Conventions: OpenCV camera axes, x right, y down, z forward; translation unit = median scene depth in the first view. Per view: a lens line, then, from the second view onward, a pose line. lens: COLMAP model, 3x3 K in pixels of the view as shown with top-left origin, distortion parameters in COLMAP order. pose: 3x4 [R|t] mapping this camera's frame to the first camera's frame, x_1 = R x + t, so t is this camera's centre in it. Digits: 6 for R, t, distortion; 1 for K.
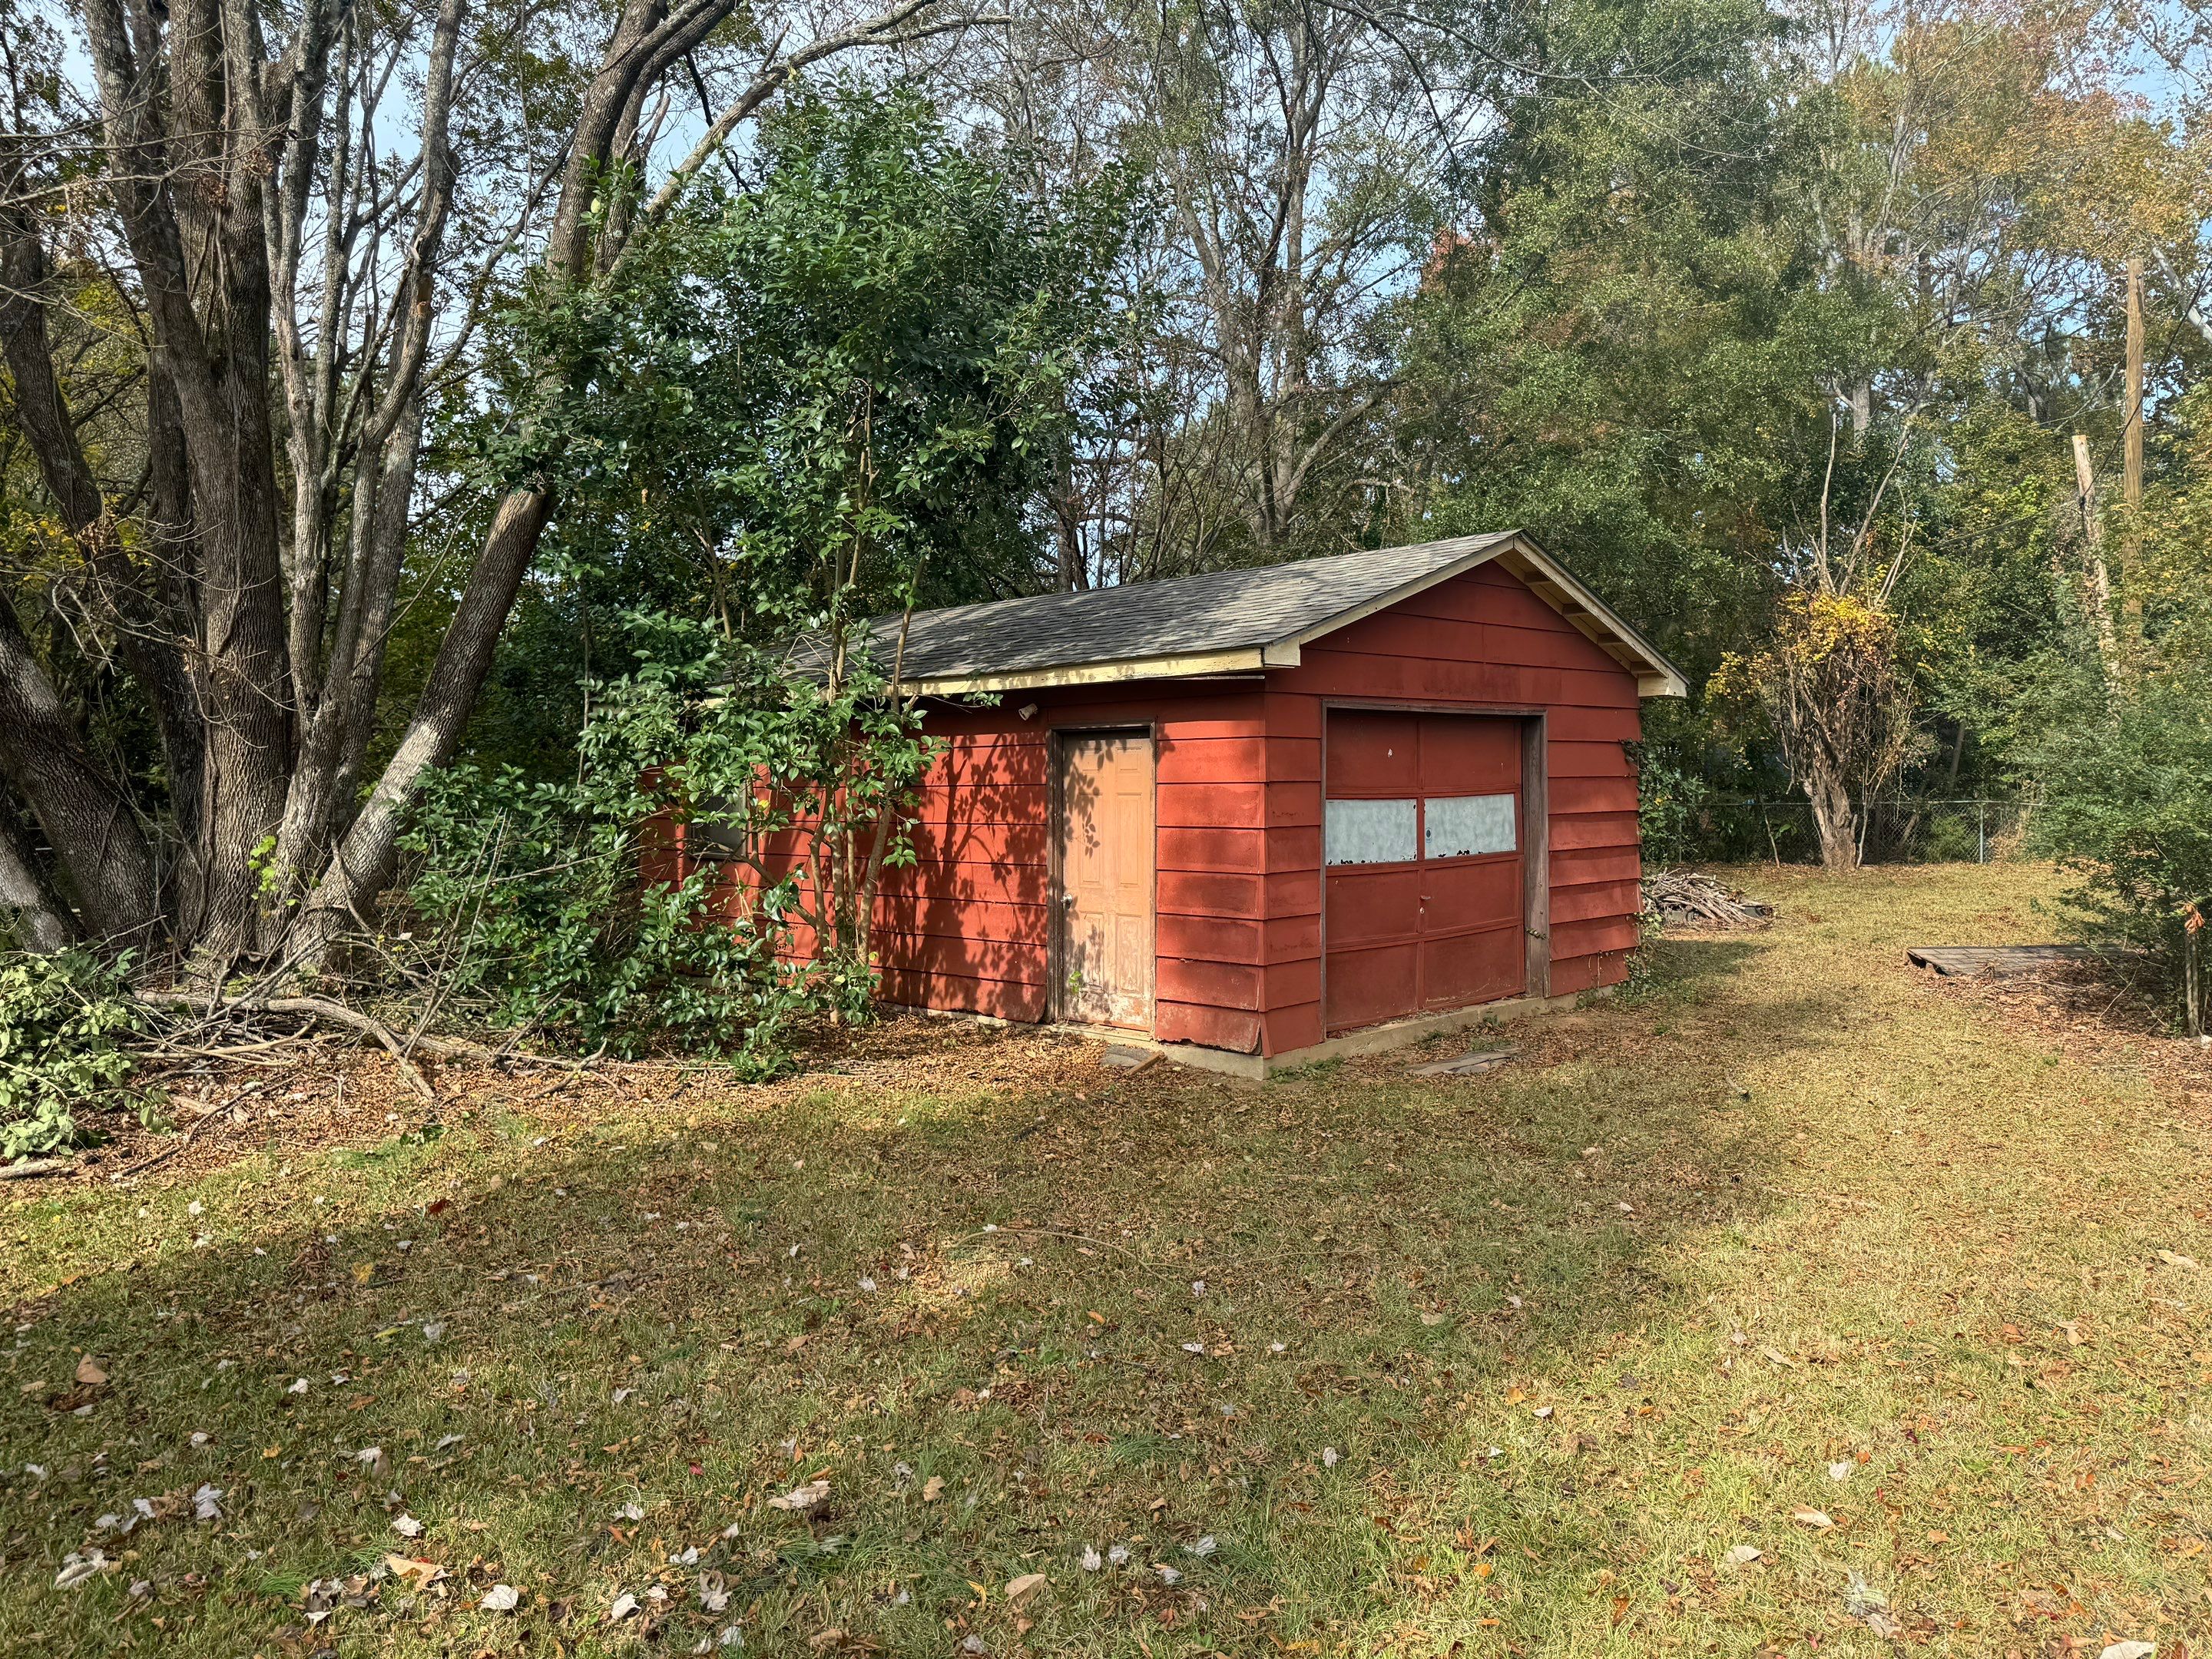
lens RADIAL K [[1586.4, 0, 1094.5], [0, 1586.4, 831.2], [0, 0, 1]] dist [0.039296, -0.049864]
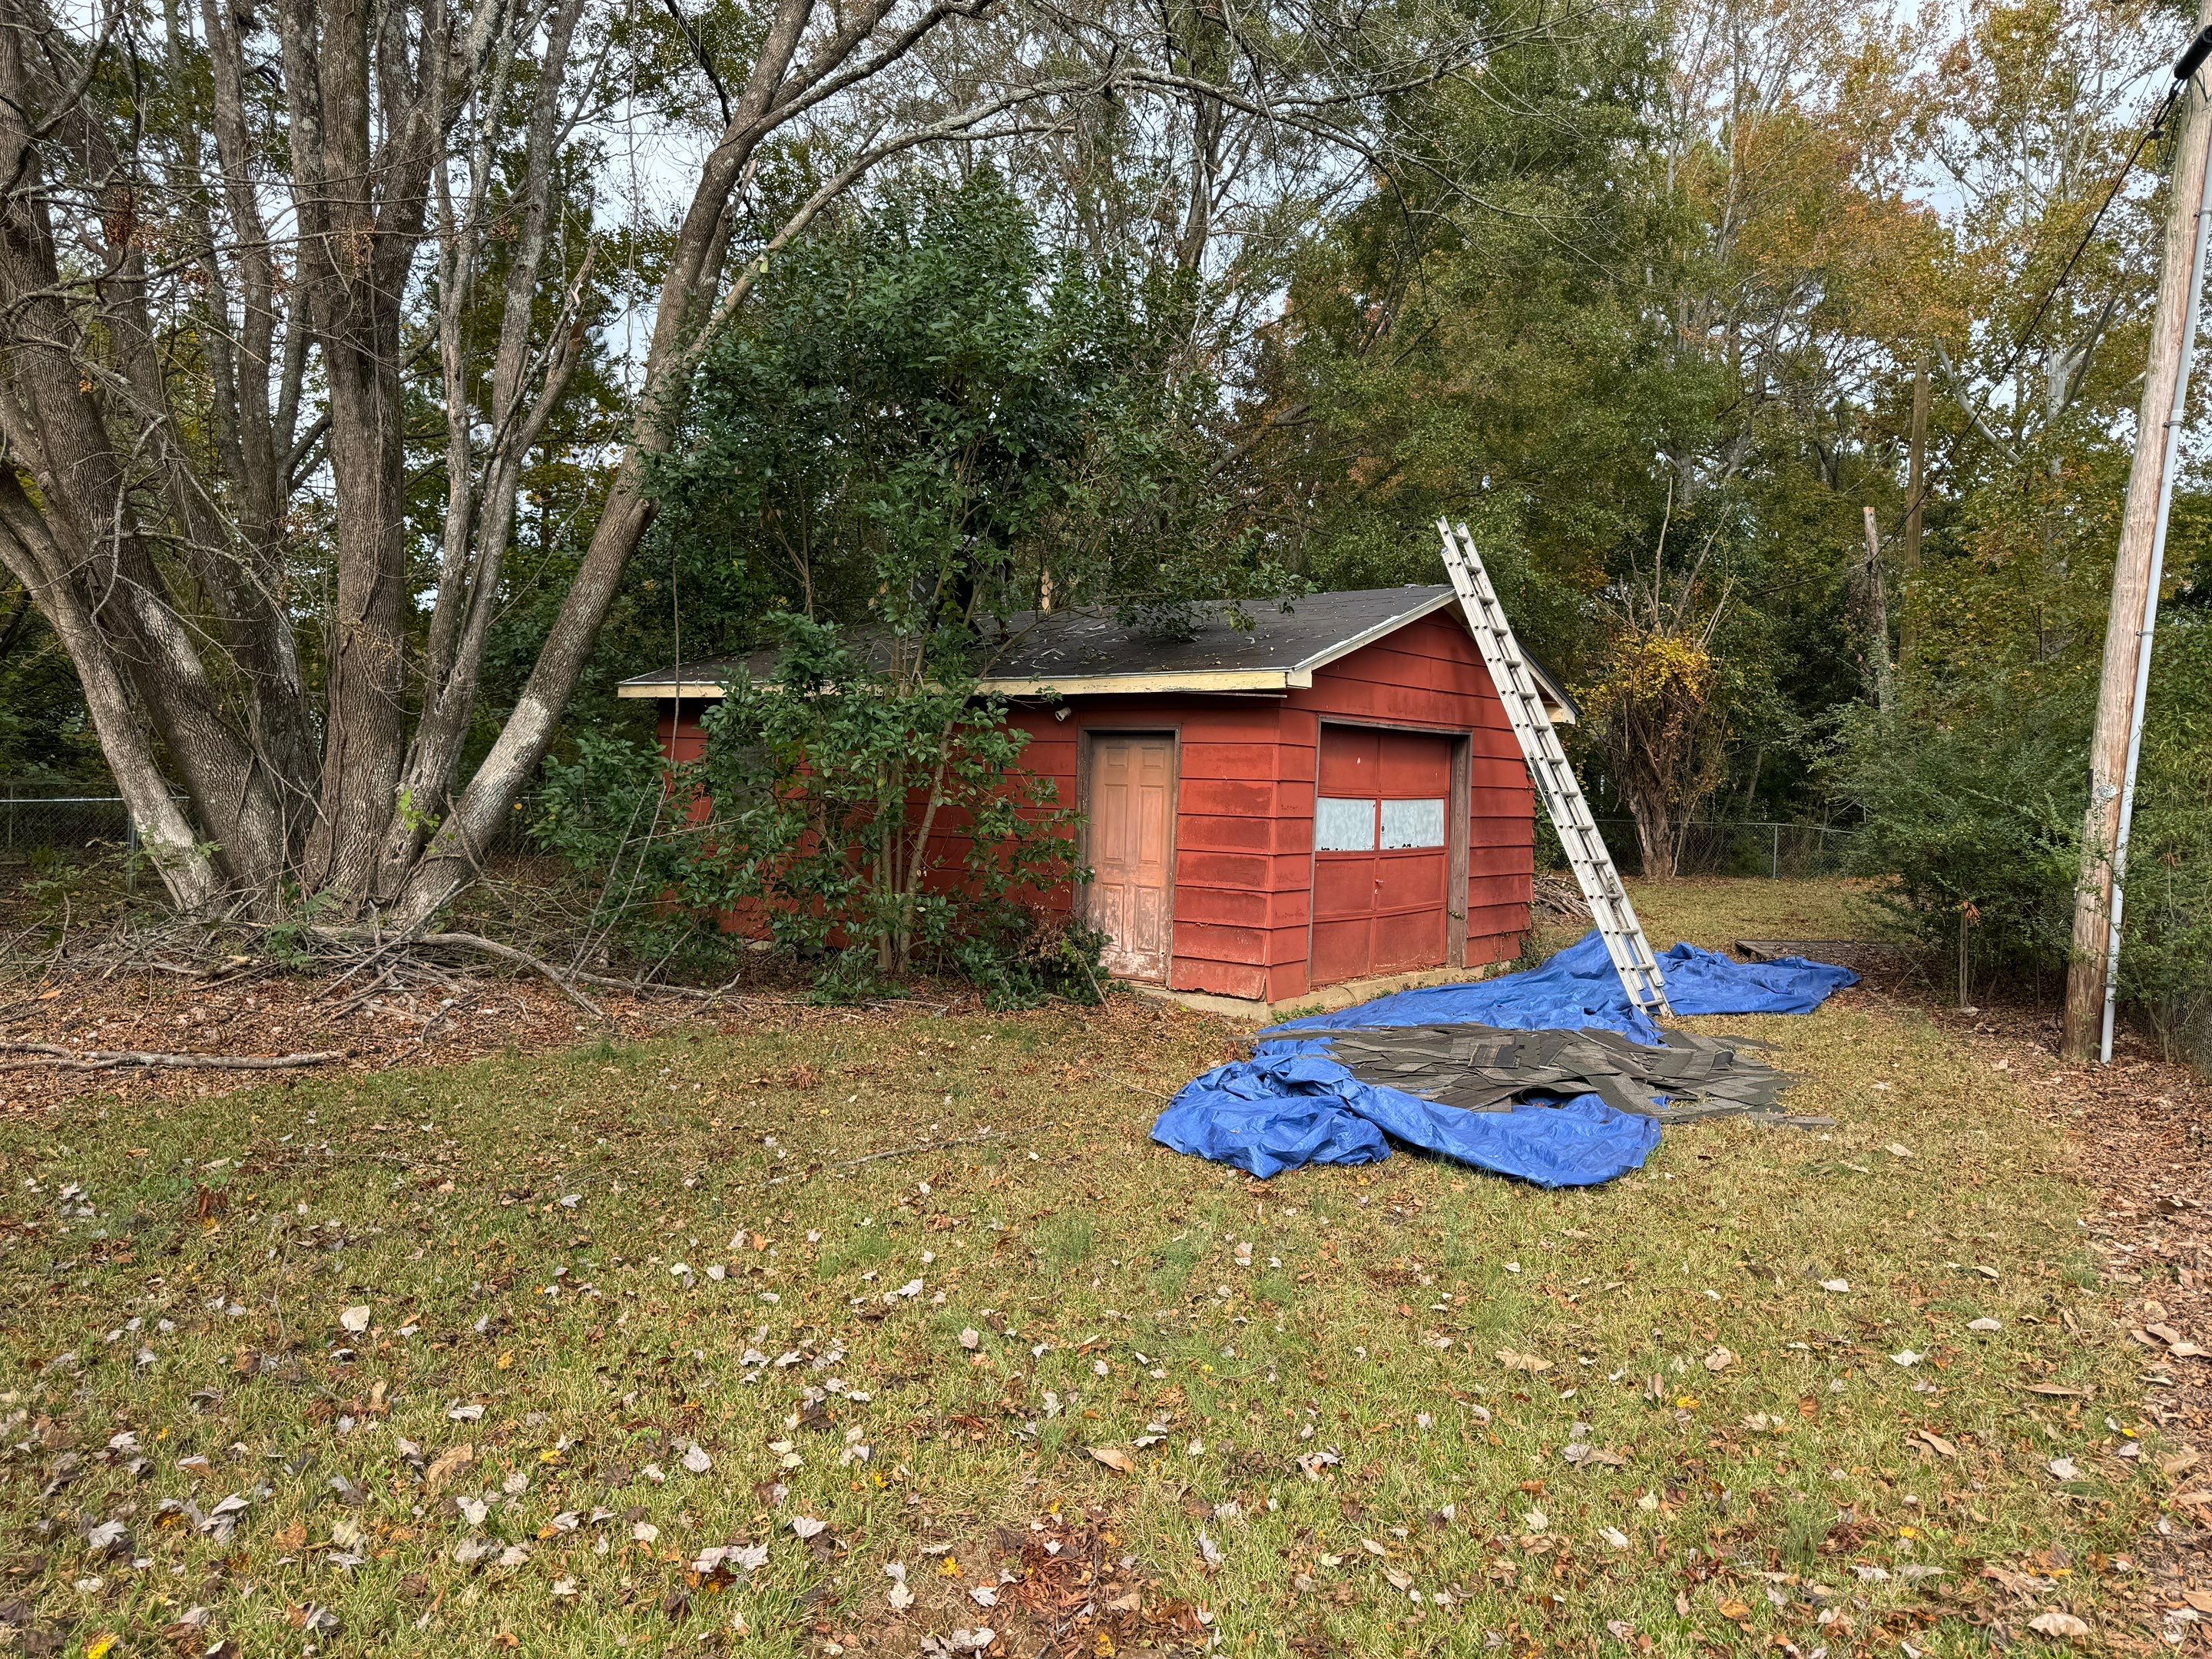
lens RADIAL K [[1528.7, 0, 1105.8], [0, 1528.7, 872.7], [0, 0, 1]] dist [0.033838, -0.080785]
pose [[0.993923, 0.032693, 0.105112, -0.120036], [-0.035634, 0.999021, 0.026227, 0.011680], [-0.104152, -0.029813, 0.994114, -0.137779]]
